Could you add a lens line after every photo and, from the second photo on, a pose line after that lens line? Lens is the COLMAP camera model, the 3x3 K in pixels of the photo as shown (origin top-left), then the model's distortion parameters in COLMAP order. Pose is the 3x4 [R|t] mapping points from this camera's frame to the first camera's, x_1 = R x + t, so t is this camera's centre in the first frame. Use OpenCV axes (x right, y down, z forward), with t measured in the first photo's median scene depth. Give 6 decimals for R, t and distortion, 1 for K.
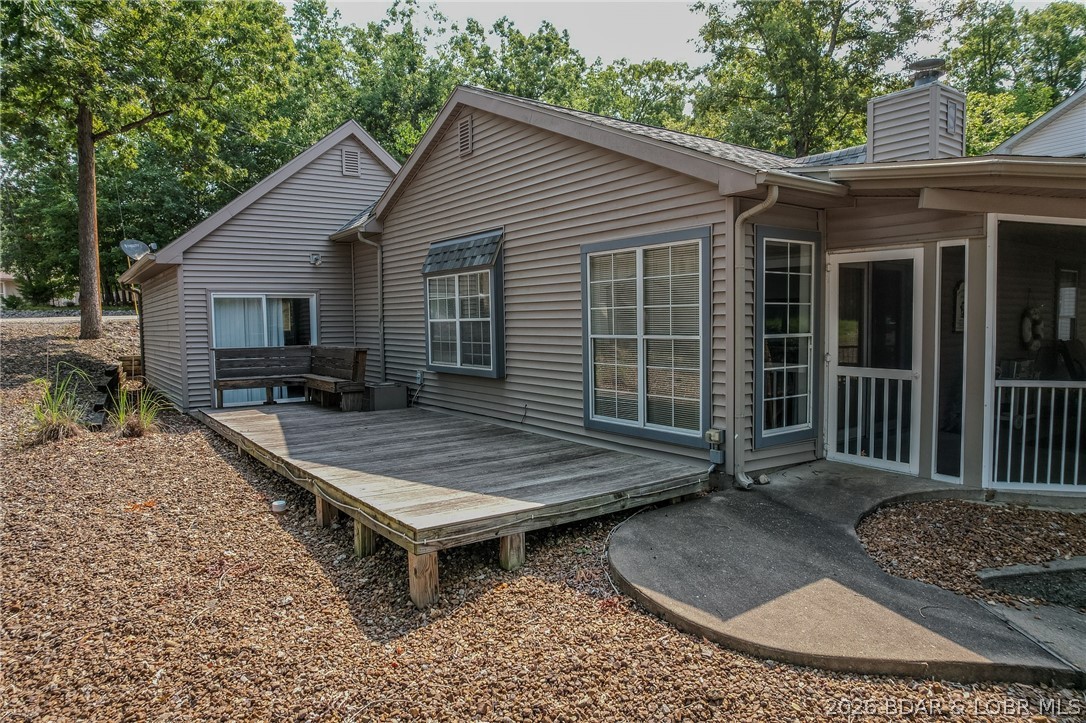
lens RADIAL K [[695.6, 0, 549.8], [0, 695.6, 366.1], [0, 0, 1]] dist [-0.076079, 0.066773]
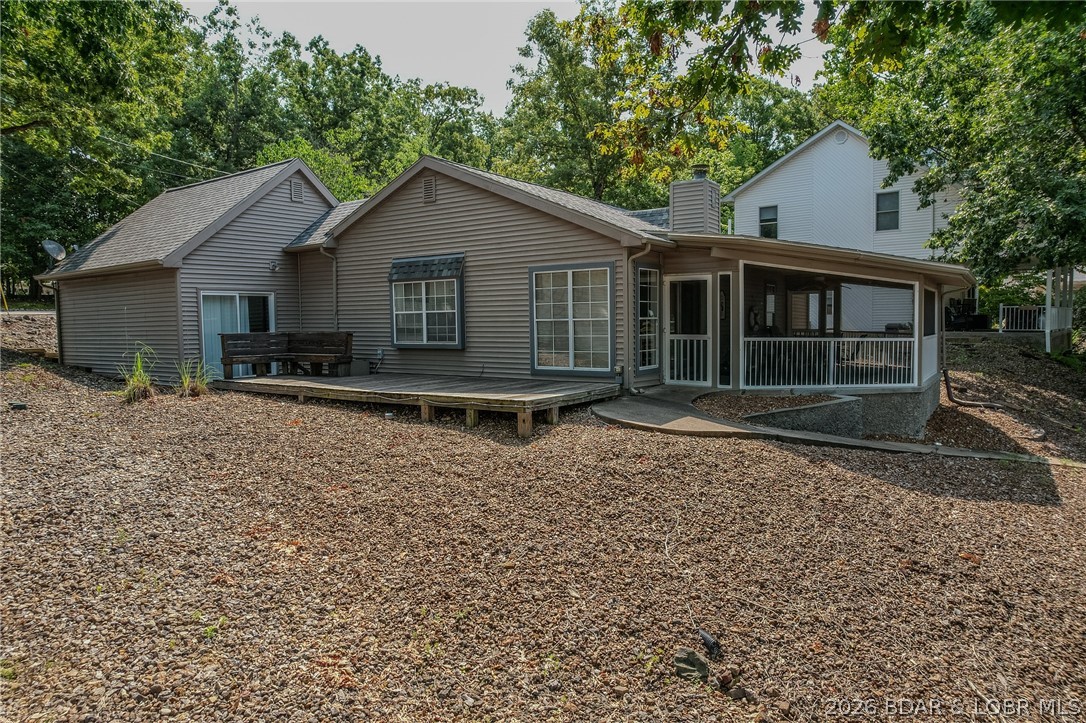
lens RADIAL K [[695.6, 0, 549.8], [0, 695.6, 366.1], [0, 0, 1]] dist [-0.076079, 0.066773]
pose [[0.942671, -0.020367, 0.333102, -0.346196], [0.021843, 0.999761, -0.000687, 0.052221], [-0.333008, 0.007923, 0.942891, -0.452417]]
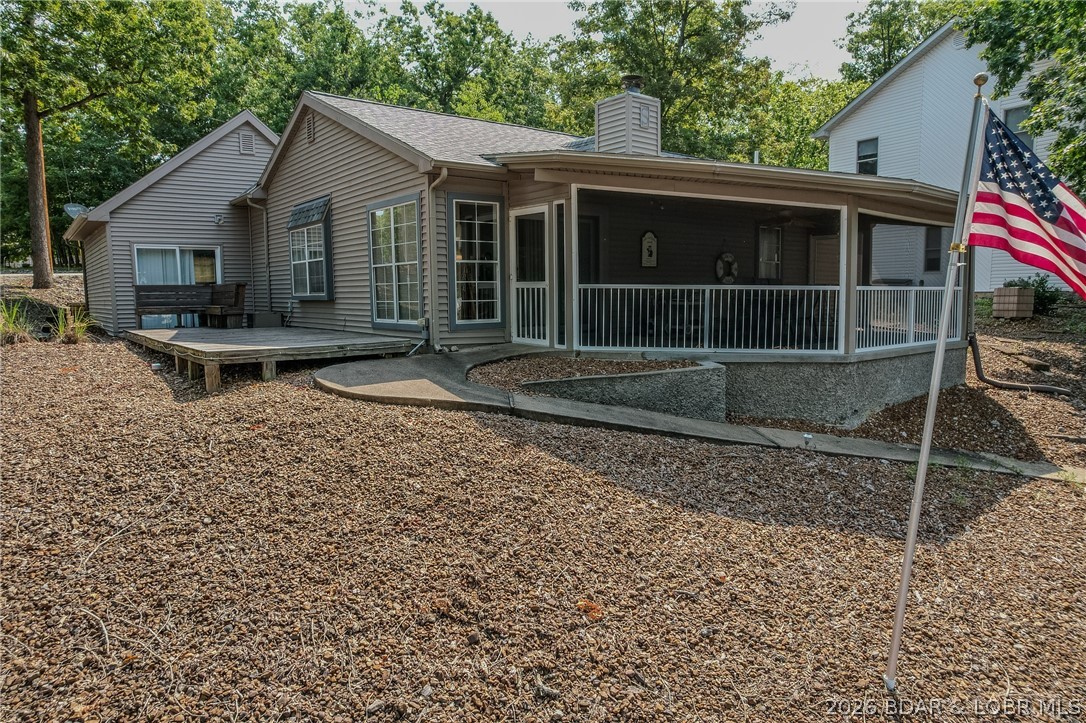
lens RADIAL K [[695.6, 0, 549.8], [0, 695.6, 366.1], [0, 0, 1]] dist [-0.076079, 0.066773]
pose [[0.999277, -0.002184, 0.037944, 0.277217], [0.000622, 0.999154, 0.041132, 0.080612], [-0.038002, -0.041079, 0.998433, -0.376240]]
